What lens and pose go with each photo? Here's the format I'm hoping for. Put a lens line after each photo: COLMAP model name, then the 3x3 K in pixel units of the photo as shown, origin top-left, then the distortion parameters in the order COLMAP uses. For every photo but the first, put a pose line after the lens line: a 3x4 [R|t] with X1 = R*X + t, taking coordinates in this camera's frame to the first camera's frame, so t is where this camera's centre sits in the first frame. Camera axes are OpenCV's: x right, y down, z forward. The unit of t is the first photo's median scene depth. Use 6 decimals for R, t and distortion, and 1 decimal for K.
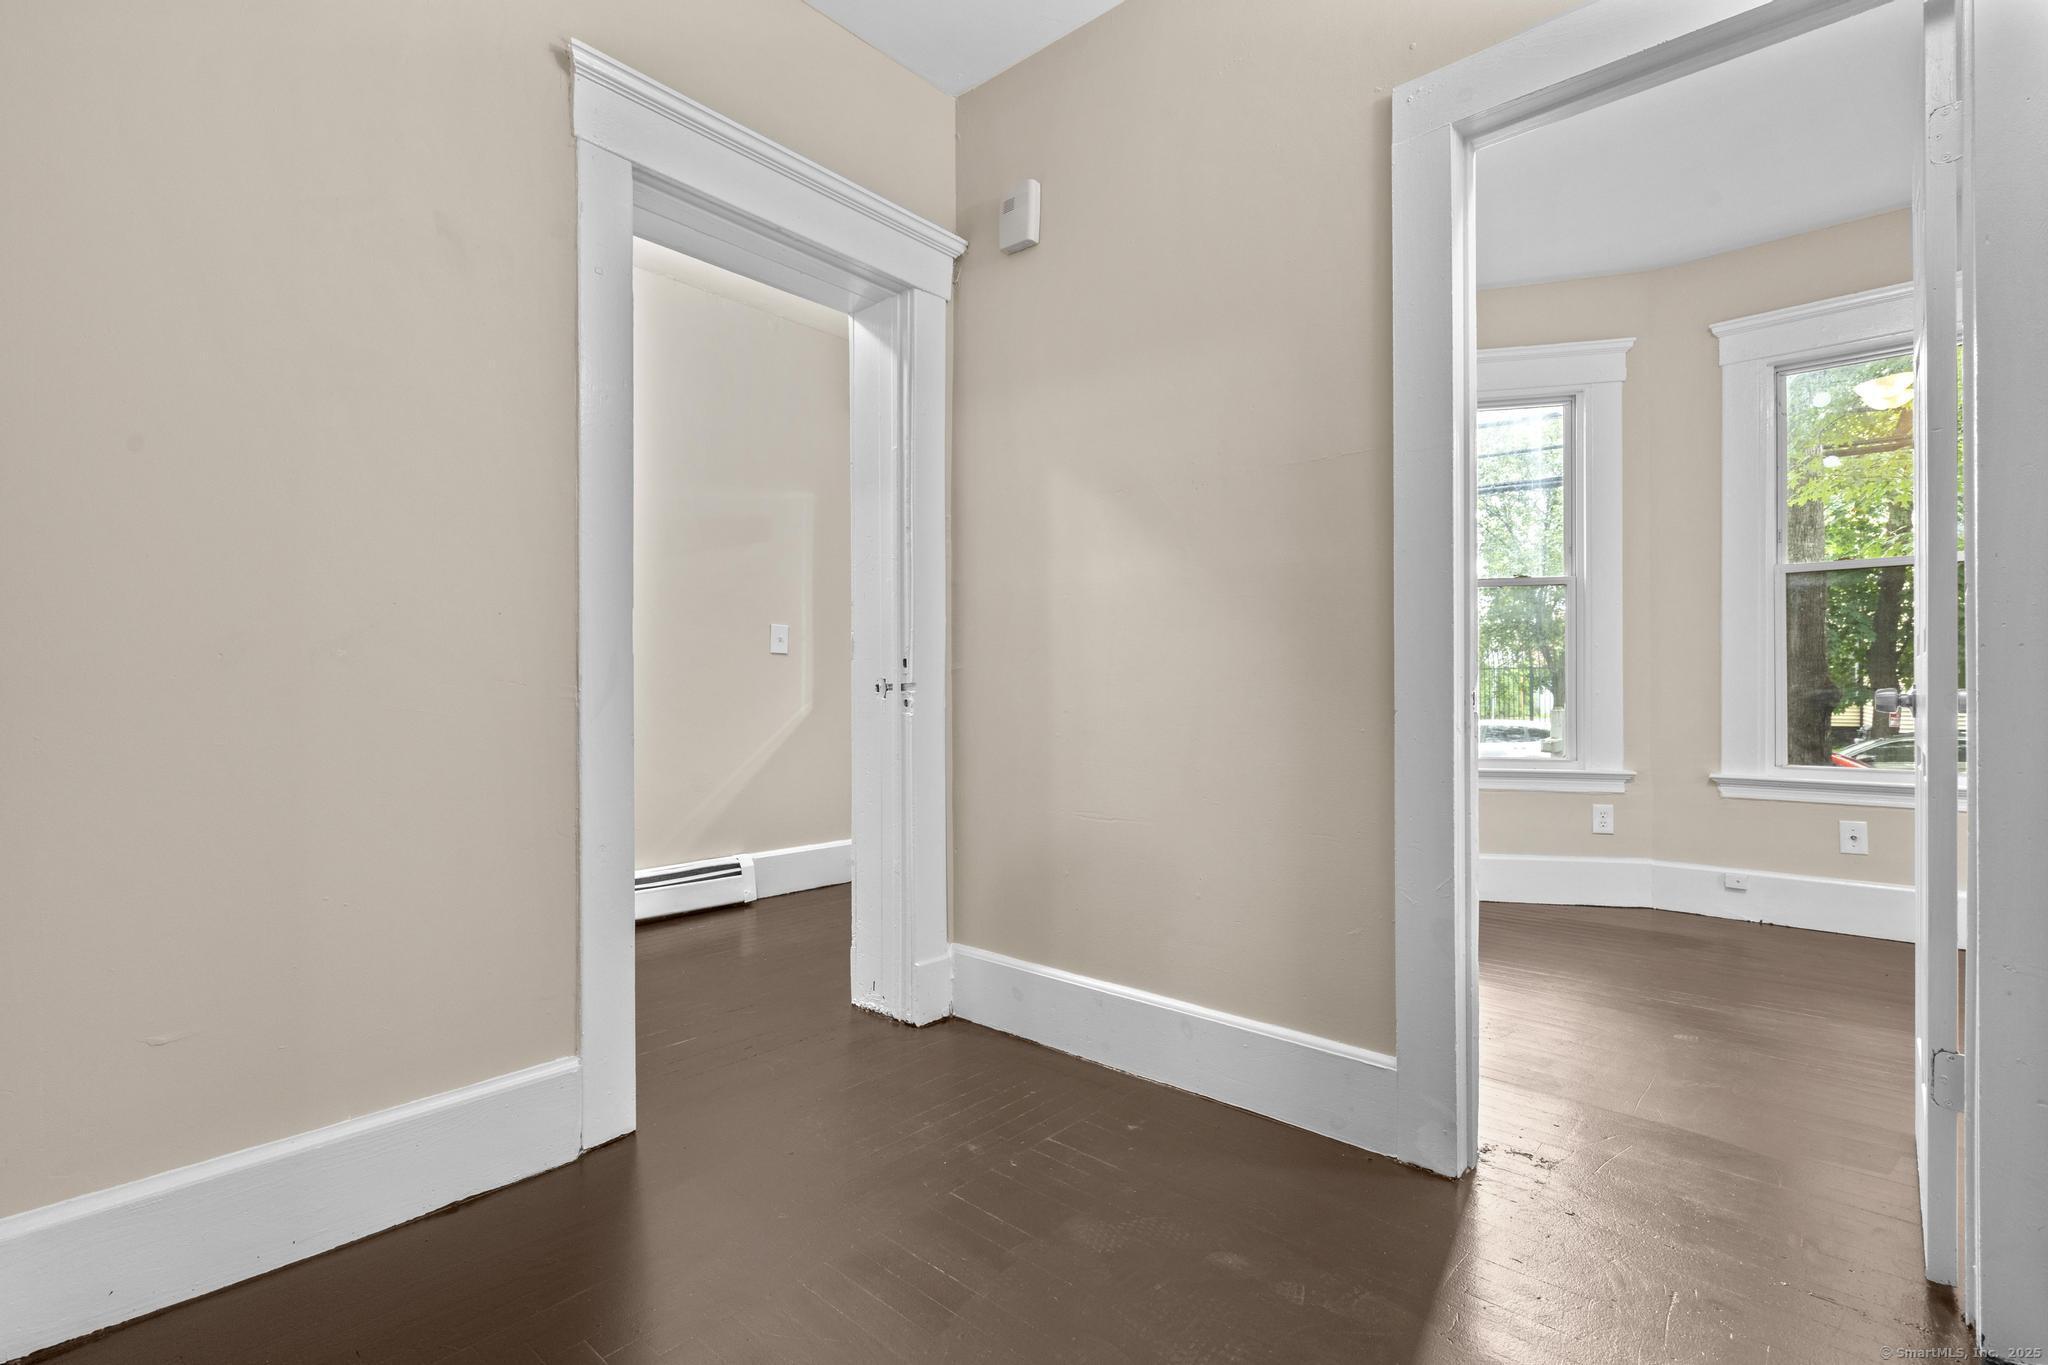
lens RADIAL K [[924.0, 0, 1019.3], [0, 924.0, 689.1], [0, 0, 1]] dist [-0.008096, 0.003480]
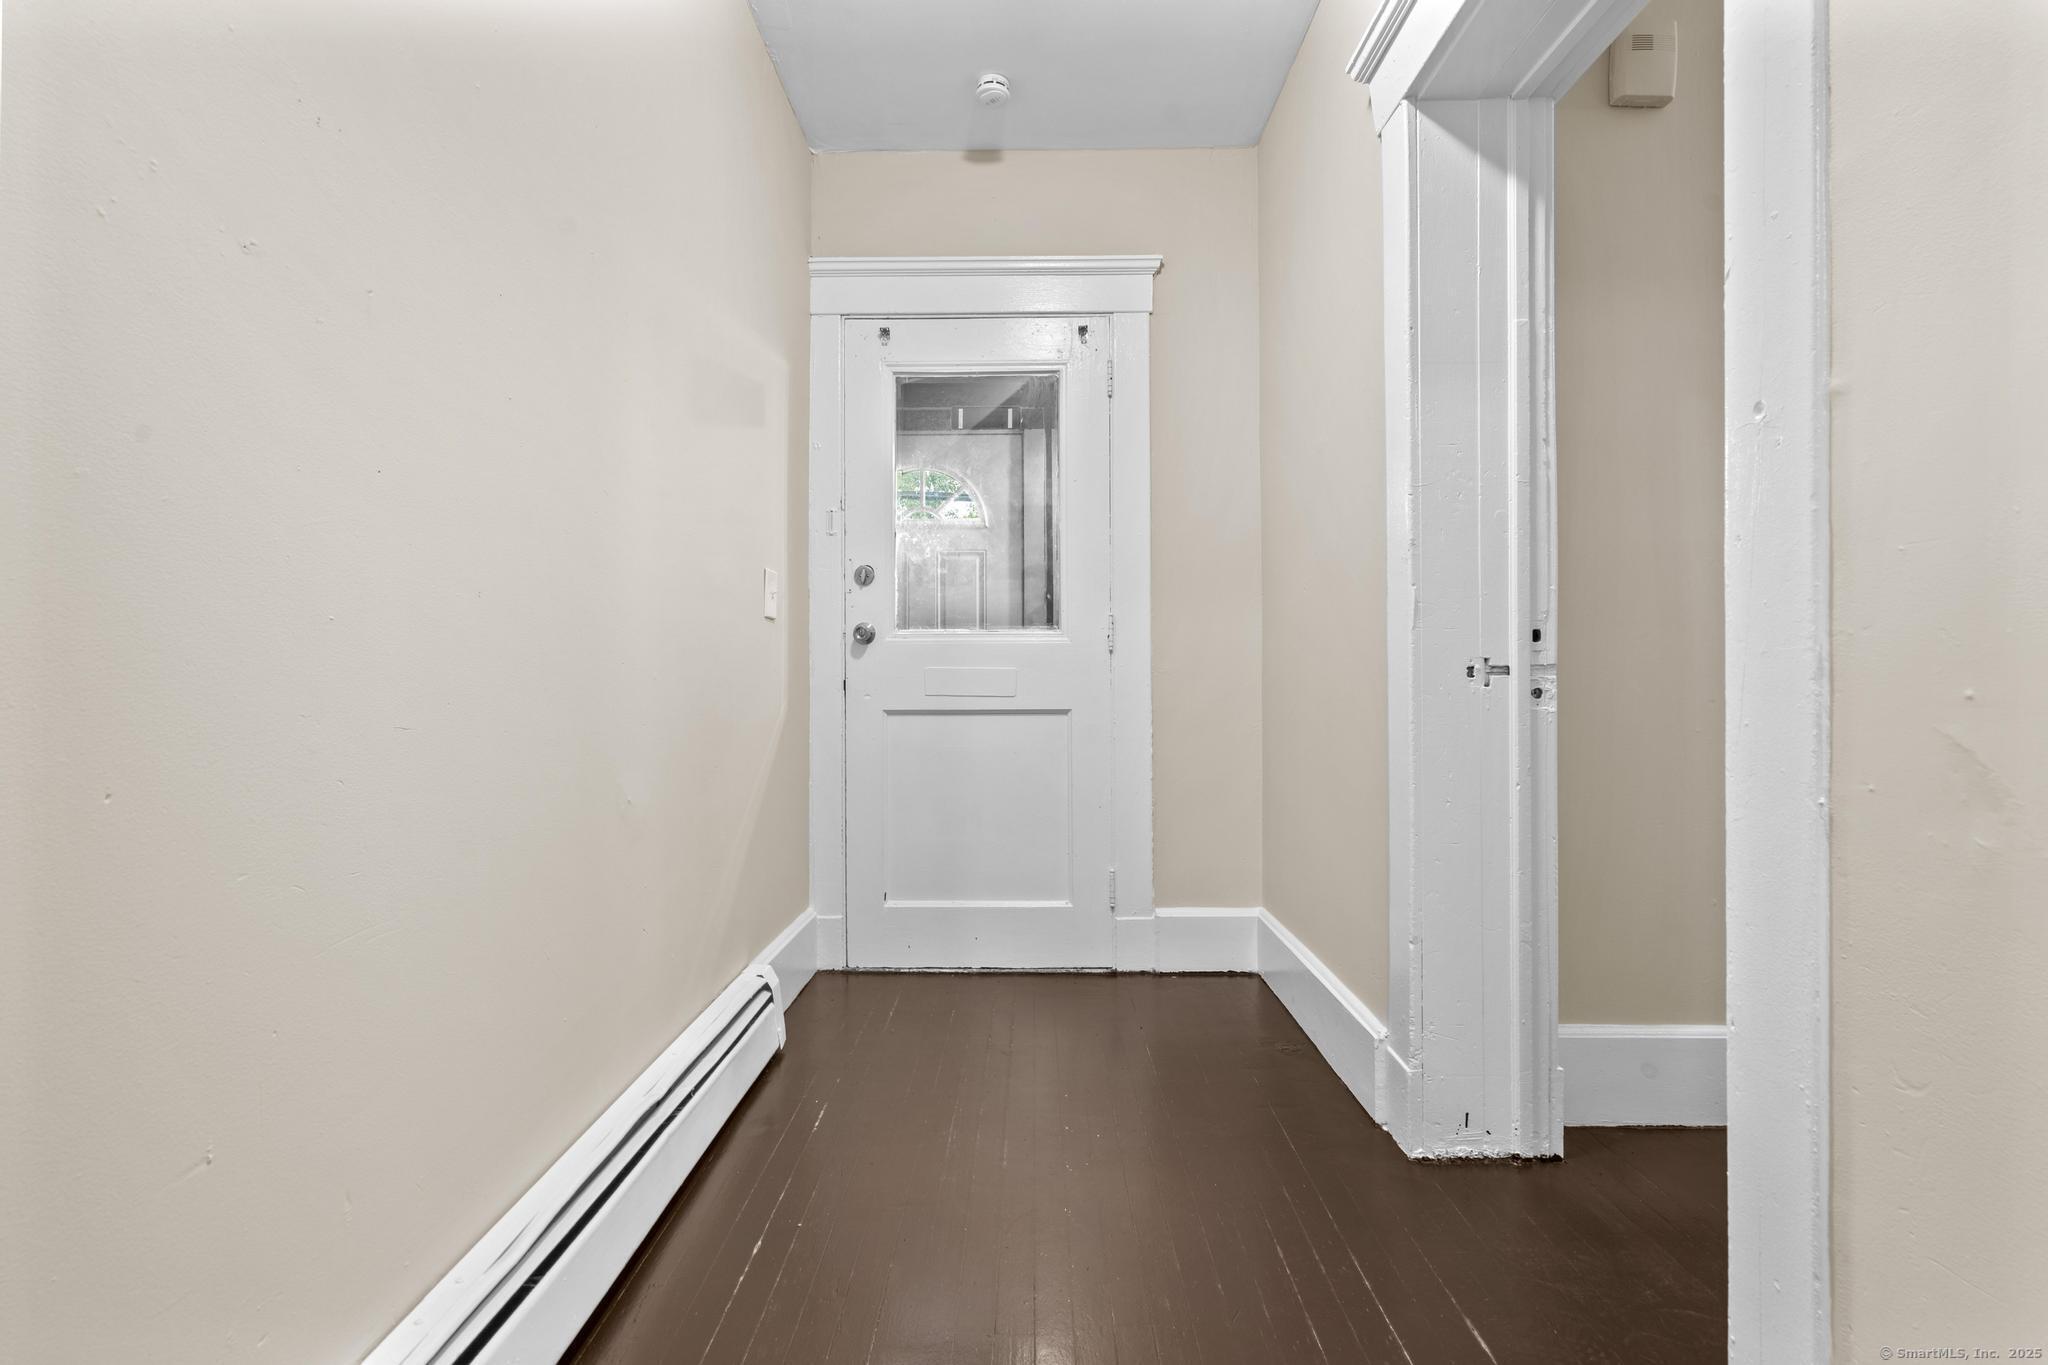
lens RADIAL K [[924.0, 0, 1029.8], [0, 924.0, 673.3], [0, 0, 1]] dist [-0.008096, 0.003480]
pose [[0.747969, 0.004377, 0.663719, -0.862863], [0.002317, 0.999955, -0.009205, 0.005747], [-0.663729, 0.008422, 0.747926, 0.735677]]
